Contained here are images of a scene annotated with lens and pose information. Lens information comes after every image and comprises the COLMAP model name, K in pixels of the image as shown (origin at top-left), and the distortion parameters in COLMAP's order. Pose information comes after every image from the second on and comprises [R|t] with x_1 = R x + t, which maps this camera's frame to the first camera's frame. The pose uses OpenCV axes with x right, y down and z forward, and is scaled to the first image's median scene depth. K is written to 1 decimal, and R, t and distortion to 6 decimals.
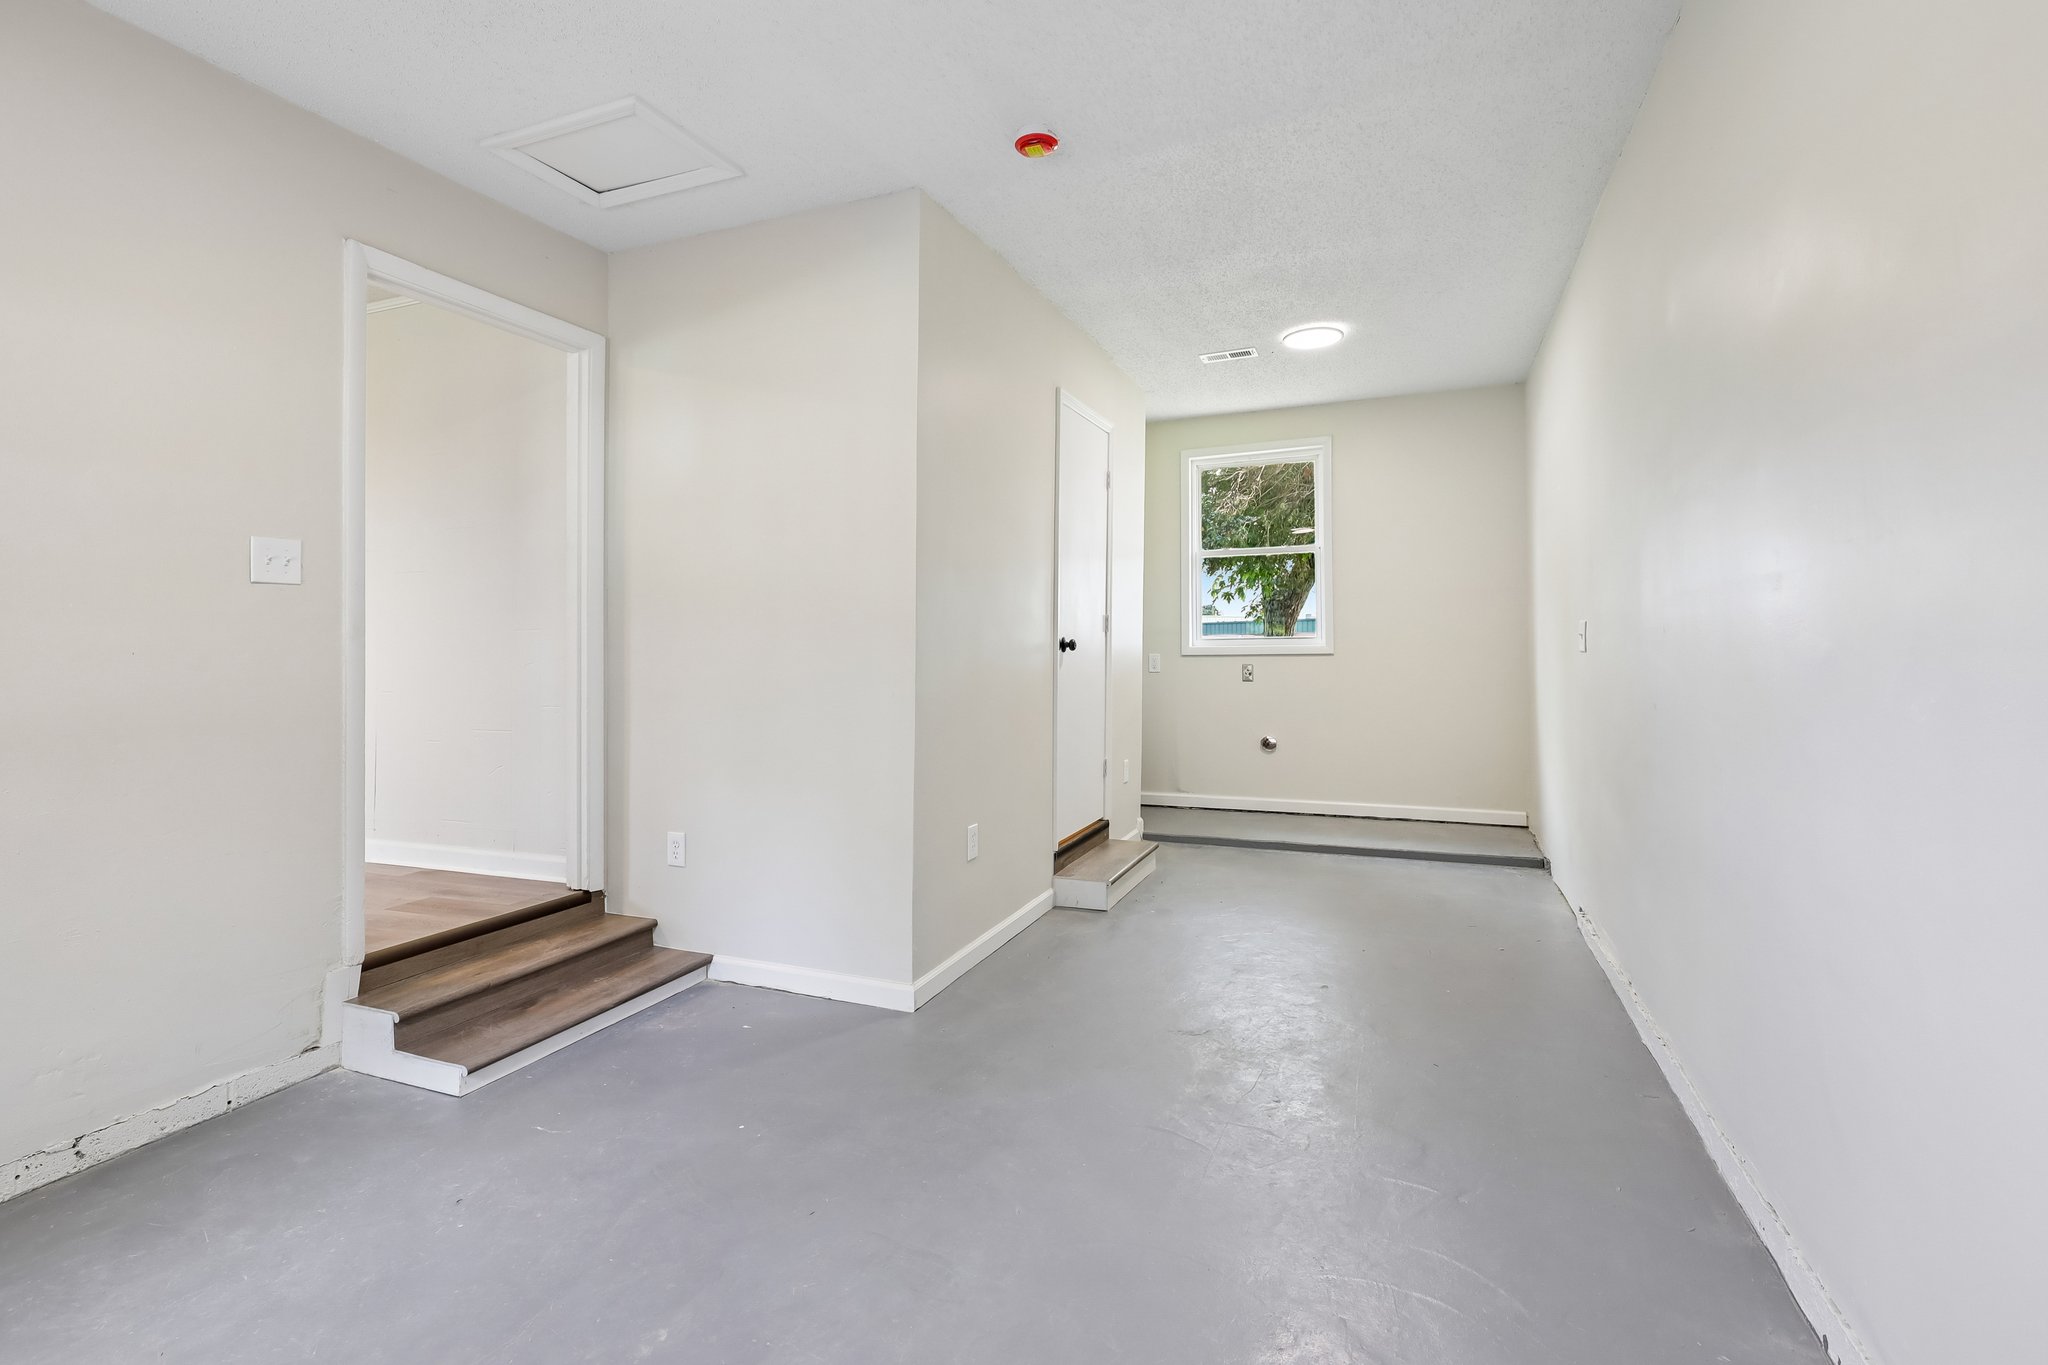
lens RADIAL K [[956.3, 0, 1028.1], [0, 956.3, 664.5], [0, 0, 1]] dist [-0.000044, -0.000923]
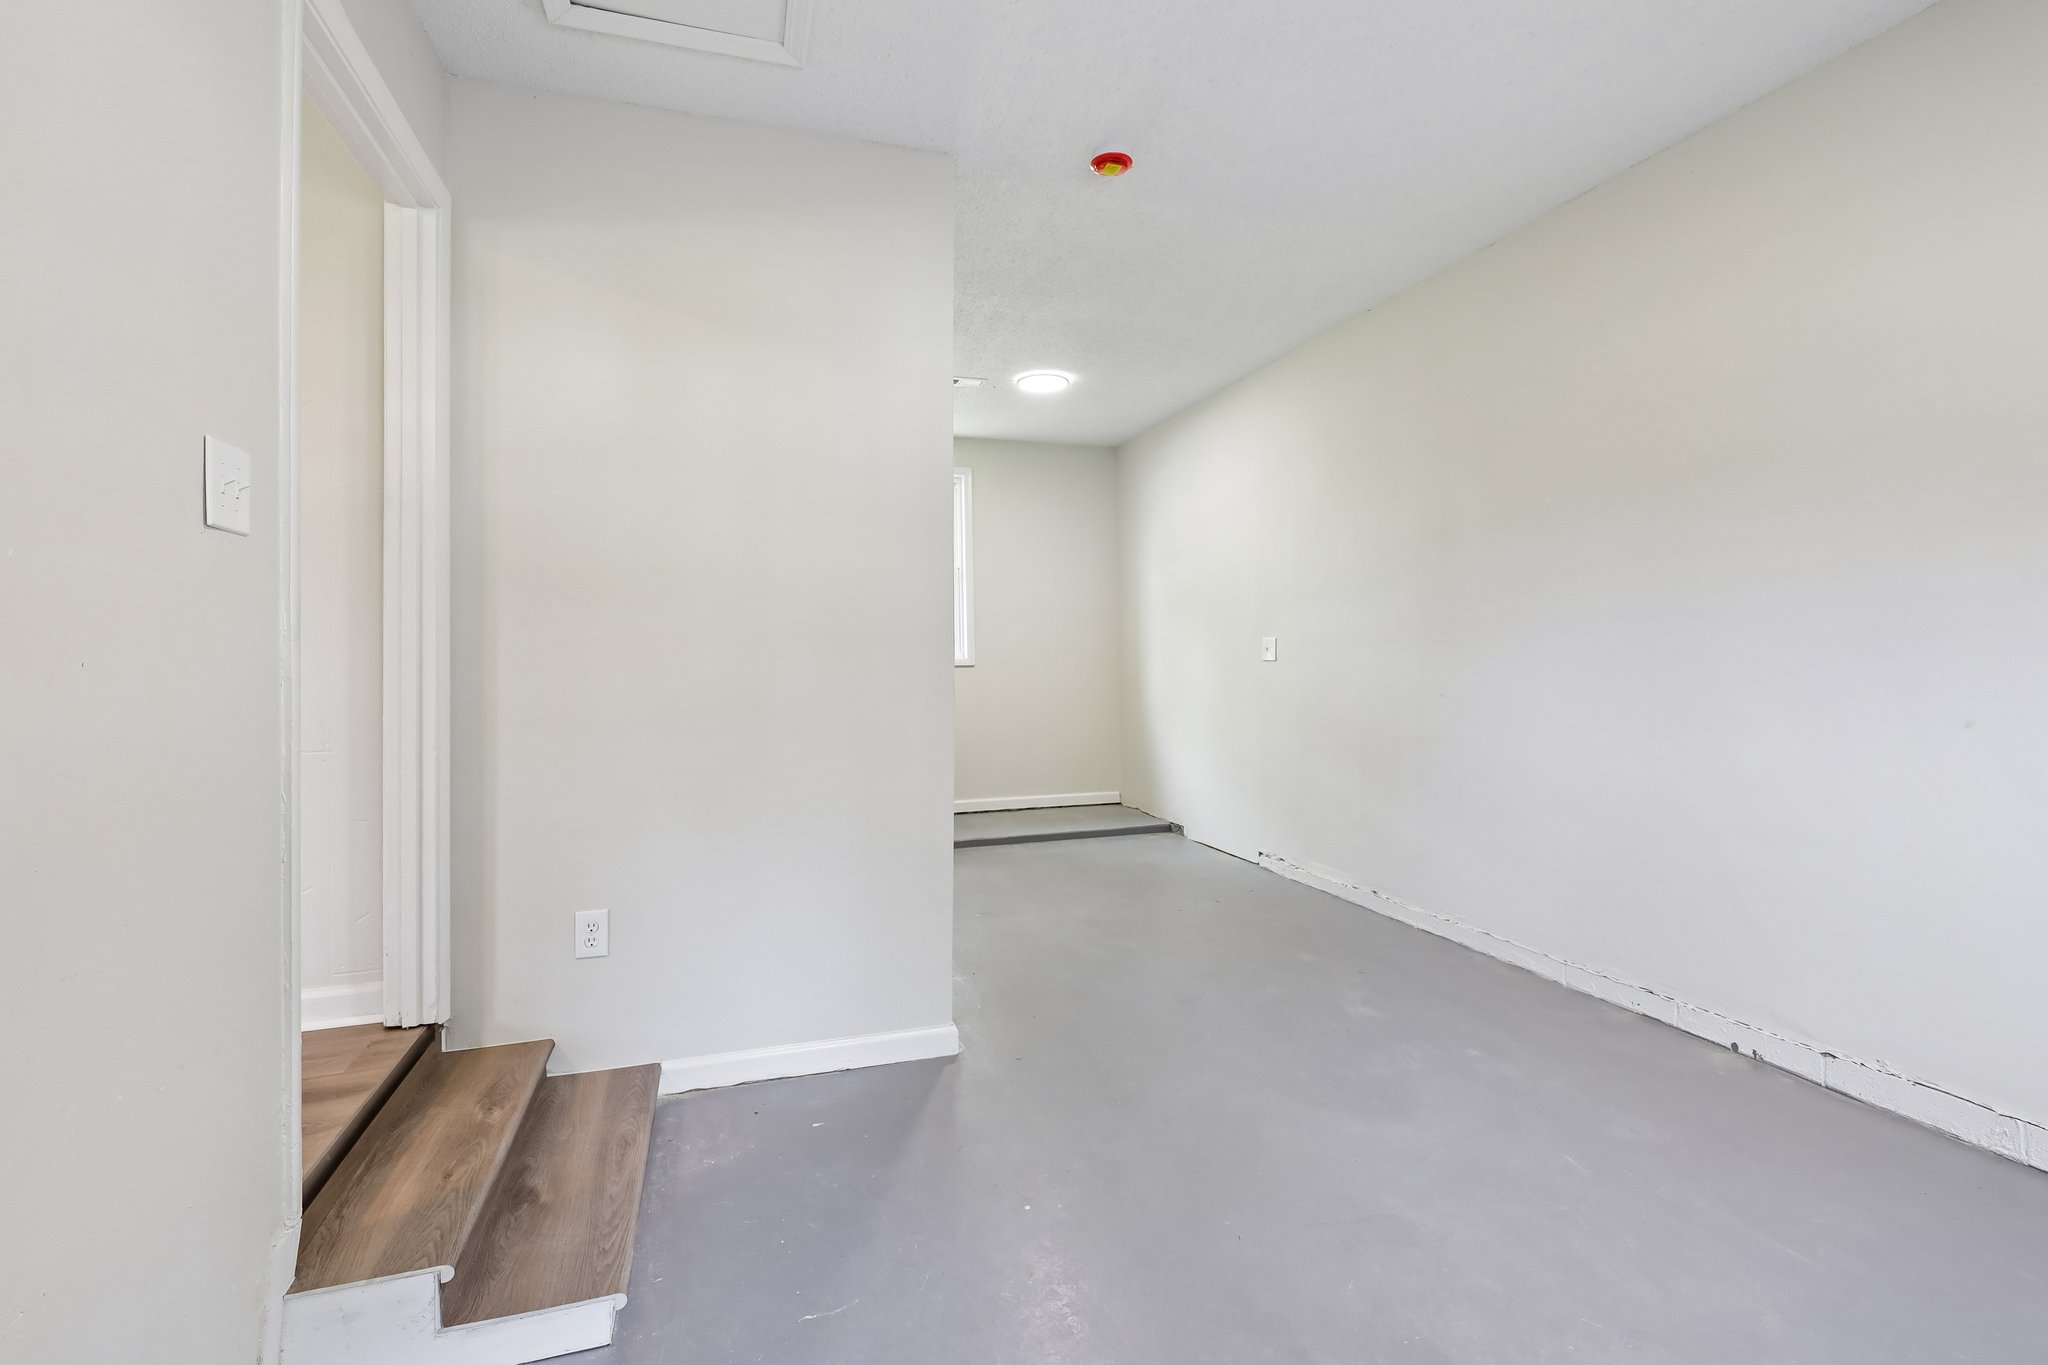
lens RADIAL K [[935.3, 0, 1024.0], [0, 935.3, 682.5], [0, 0, 1]] dist [0.000323, -0.000187]
pose [[0.767443, -0.015536, 0.640929, -0.566276], [0.011041, 0.999878, 0.011016, -0.003324], [-0.641022, -0.001377, 0.767521, 0.238573]]
